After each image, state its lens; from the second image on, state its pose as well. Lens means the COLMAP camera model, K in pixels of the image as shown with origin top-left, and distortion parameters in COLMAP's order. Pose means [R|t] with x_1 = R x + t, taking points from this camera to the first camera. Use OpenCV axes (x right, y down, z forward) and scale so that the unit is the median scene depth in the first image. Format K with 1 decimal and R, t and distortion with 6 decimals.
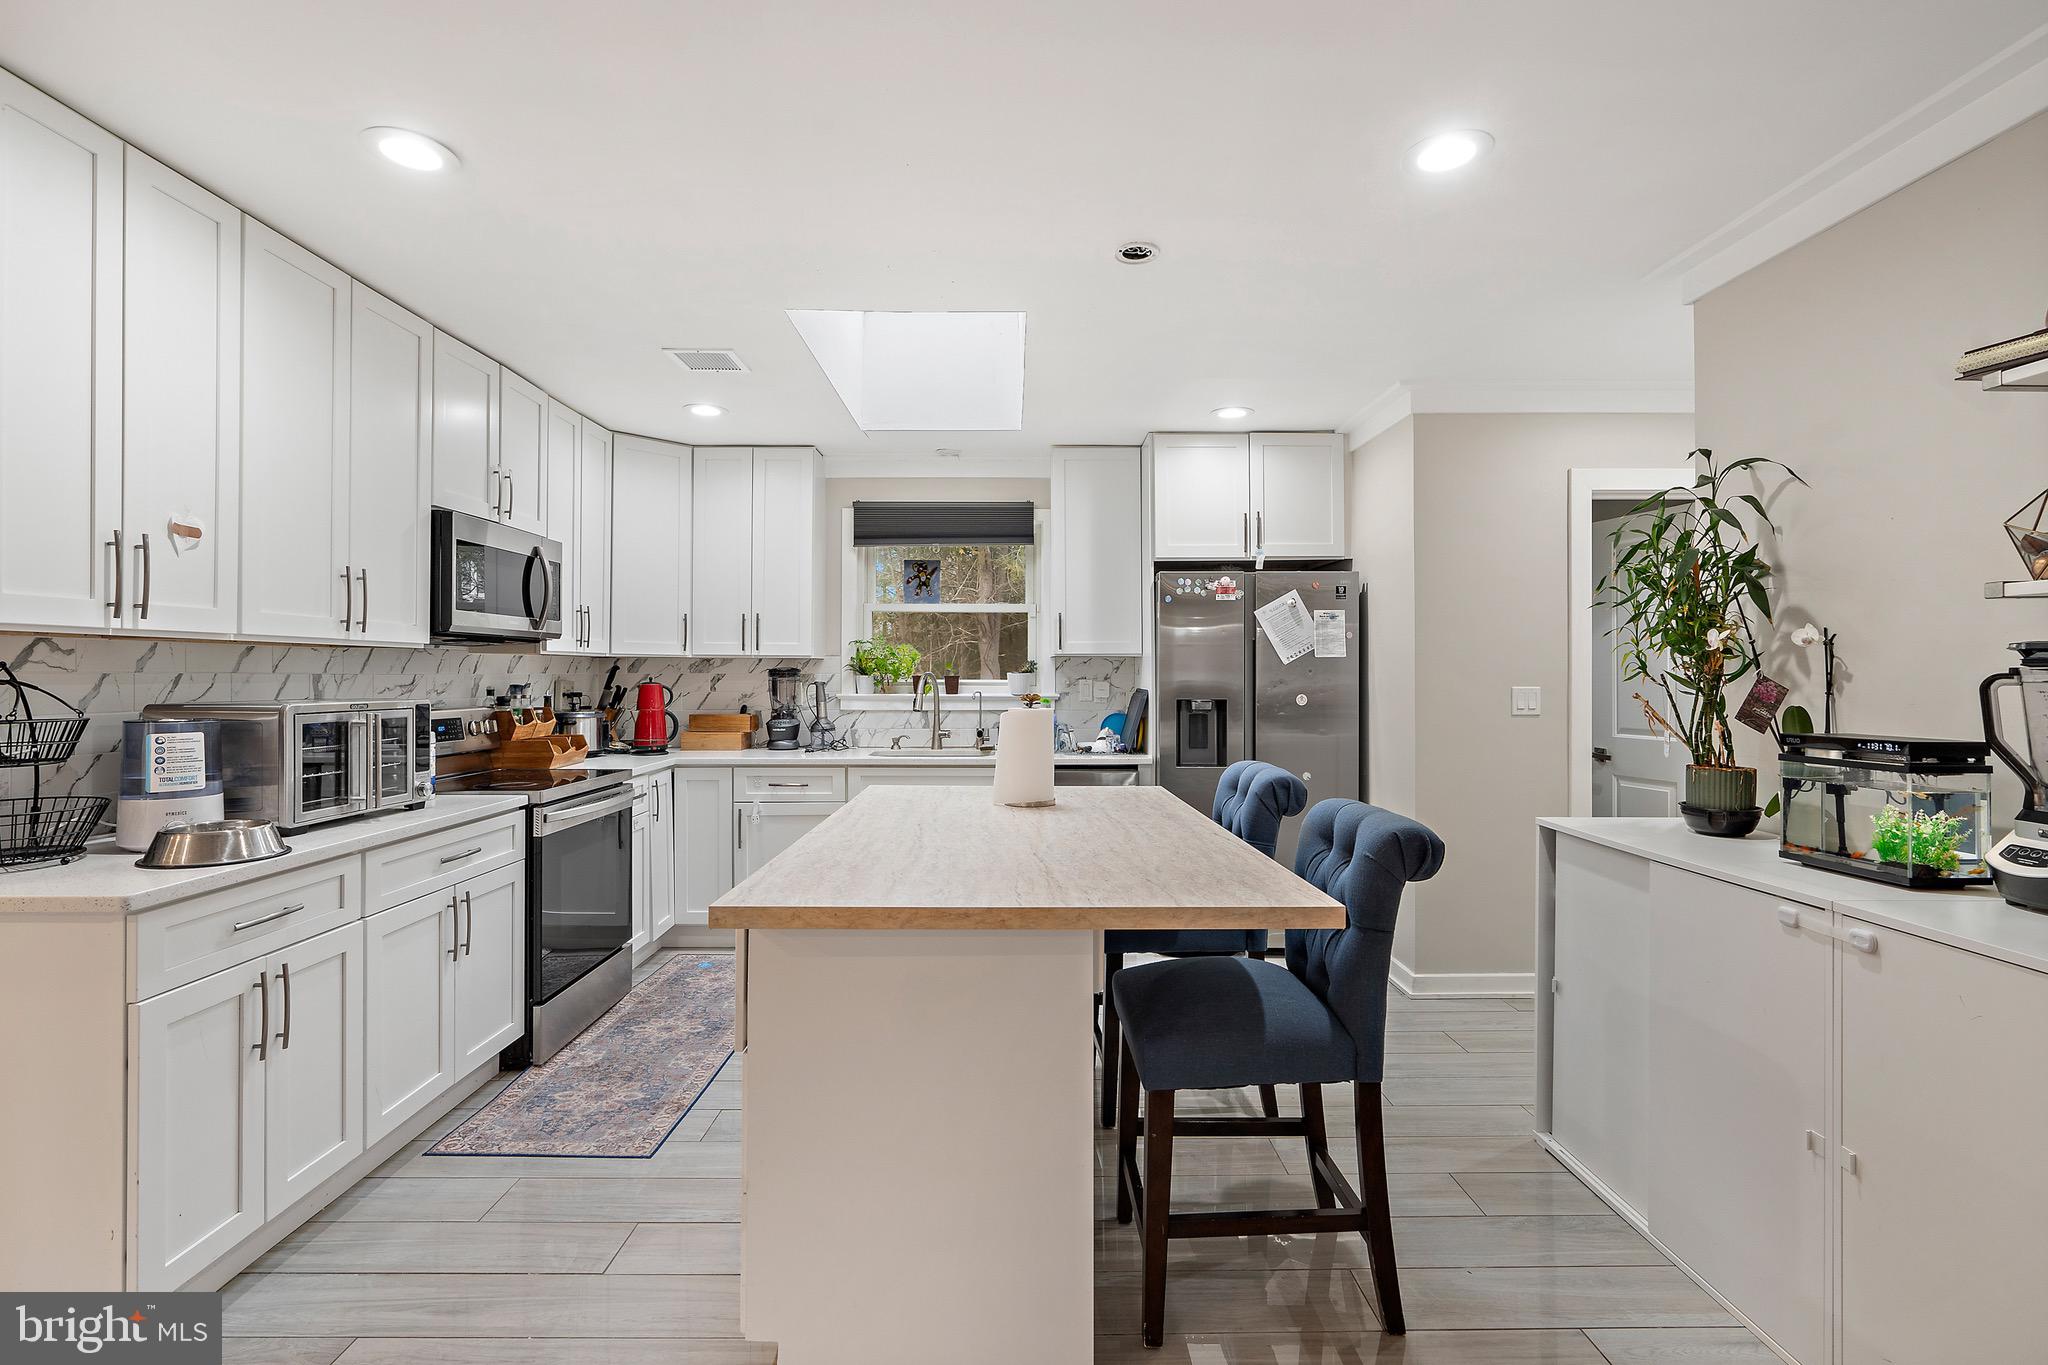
lens RADIAL K [[941.9, 0, 1011.6], [0, 941.9, 668.9], [0, 0, 1]] dist [-0.000603, -0.000015]
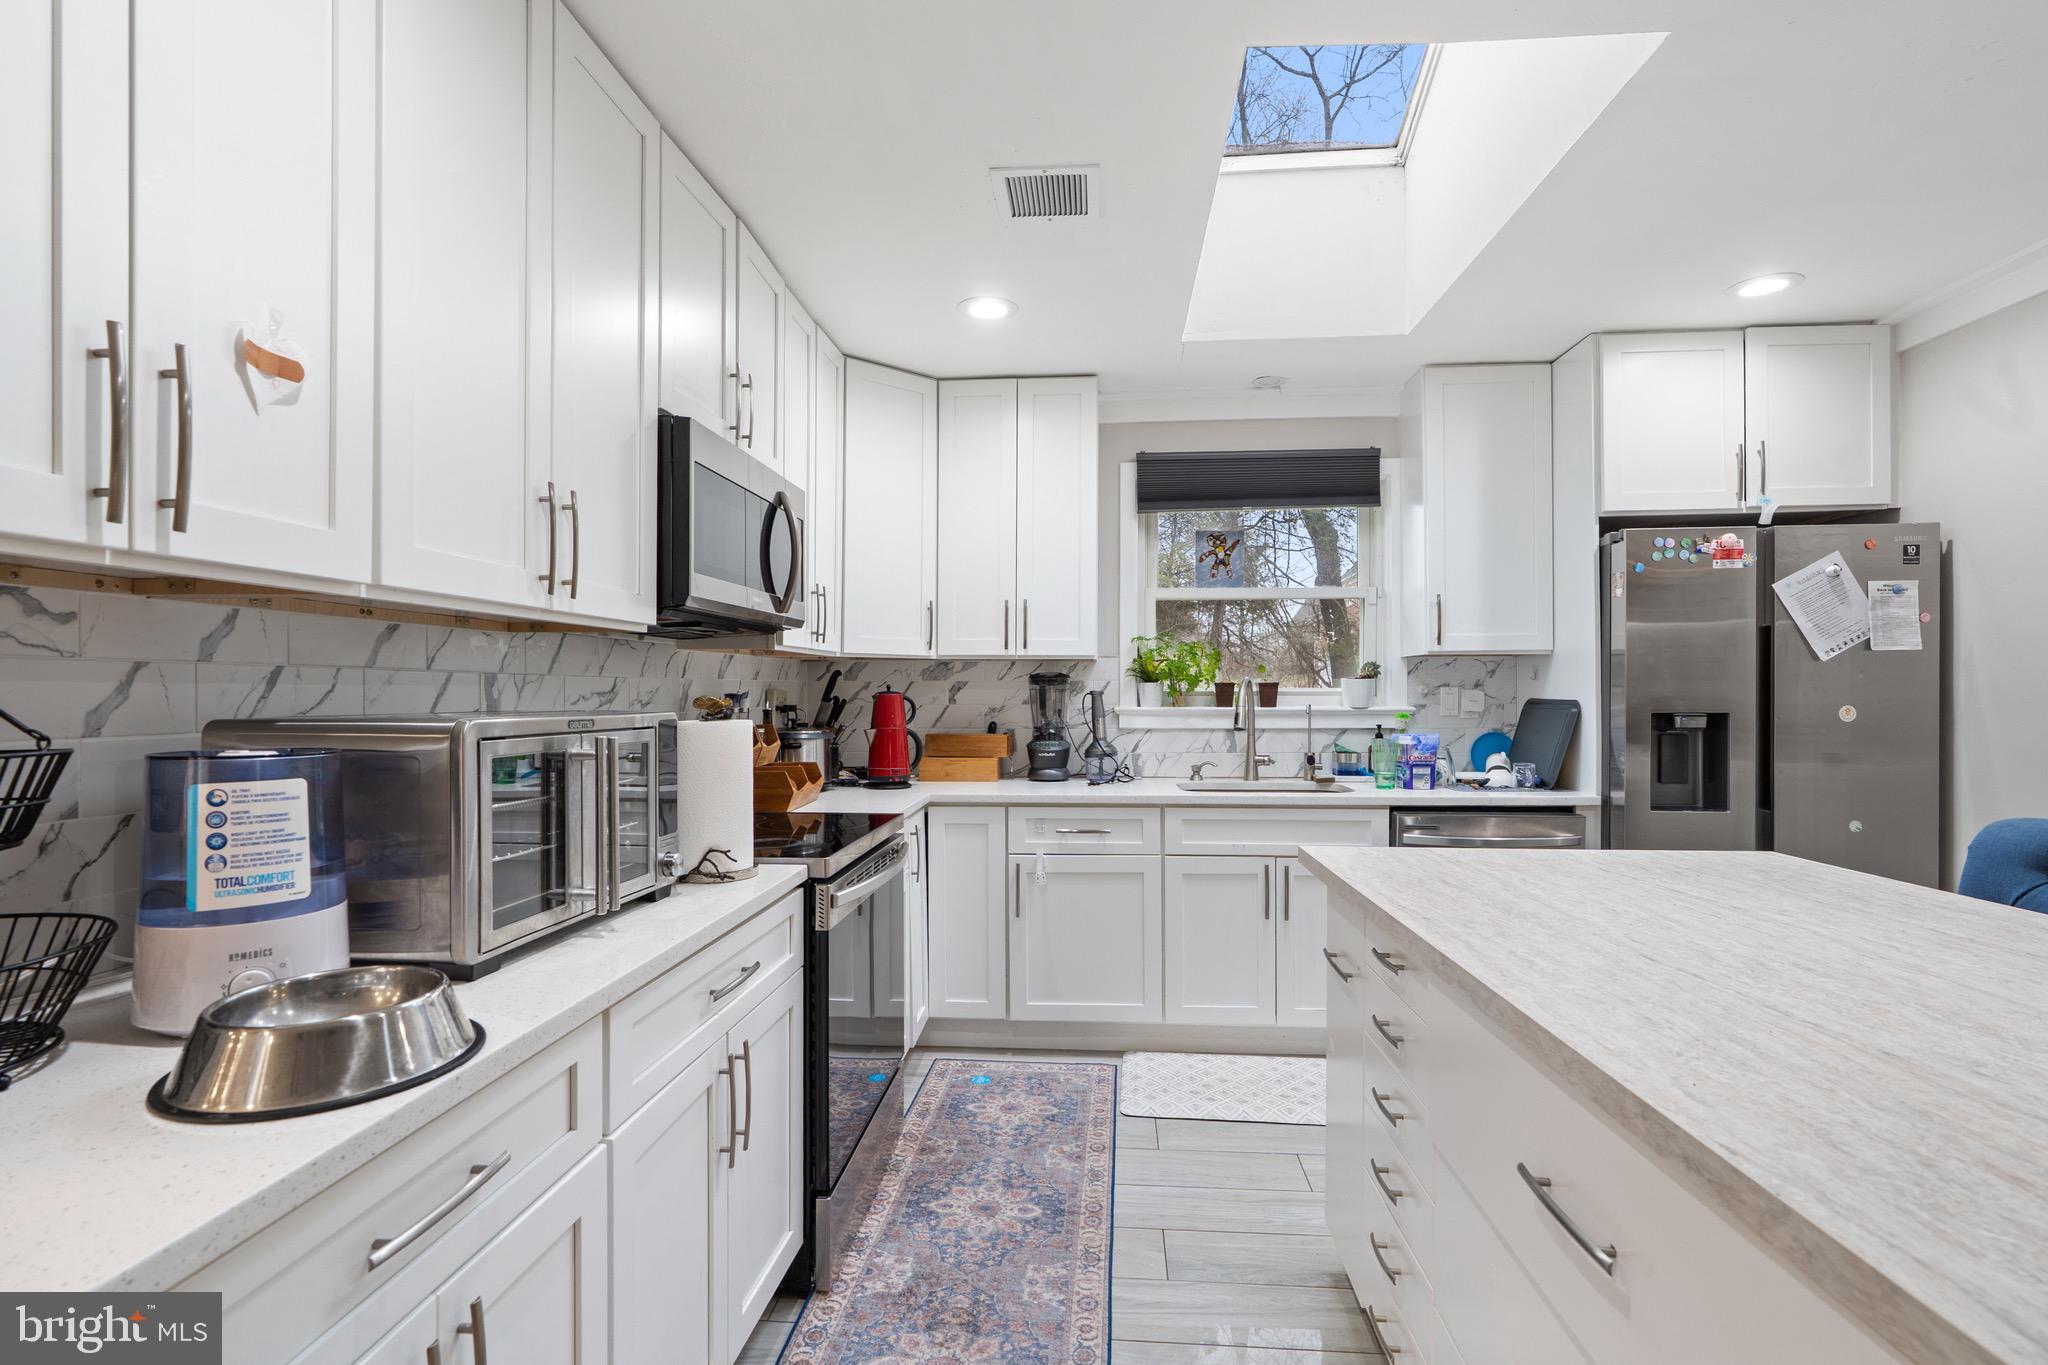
lens RADIAL K [[949.3, 0, 1029.8], [0, 949.3, 687.2], [0, 0, 1]] dist [-0.004687, 0.000118]
pose [[0.996512, -0.003396, -0.083385, -0.222576], [0.003556, 0.999992, 0.001776, 0.010584], [0.083378, -0.002066, 0.996516, 0.271472]]
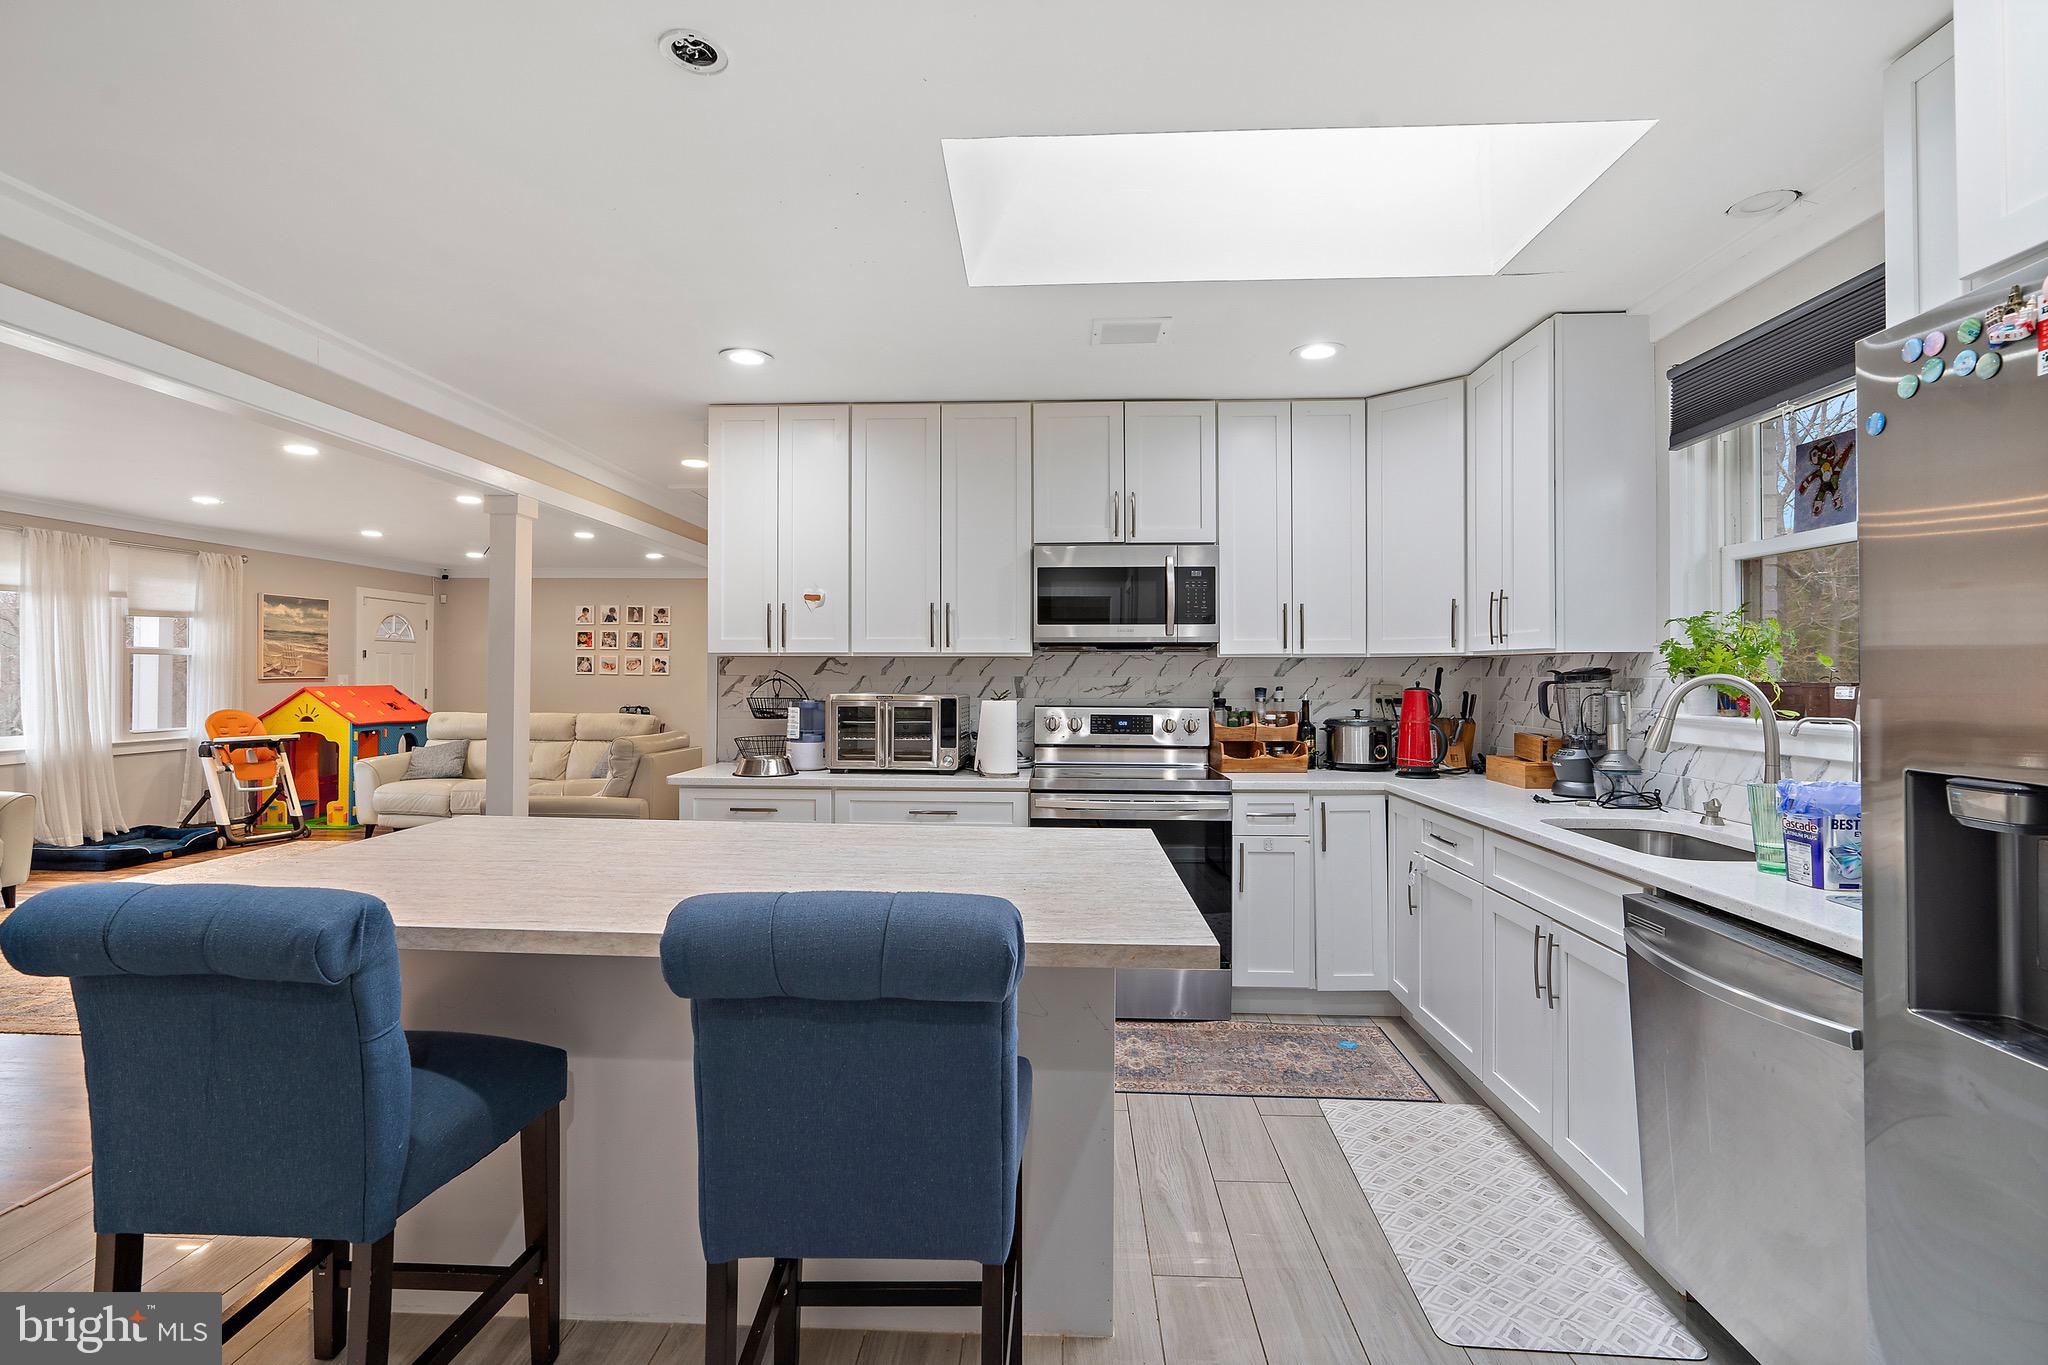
lens RADIAL K [[938.1, 0, 1027.9], [0, 938.1, 663.1], [0, 0, 1]] dist [-0.008166, 0.000960]
pose [[-0.041244, -0.013722, -0.999055, 0.467664], [0.003293, 0.999898, -0.013870, 0.003363], [0.999144, -0.003862, -0.041195, 0.750878]]
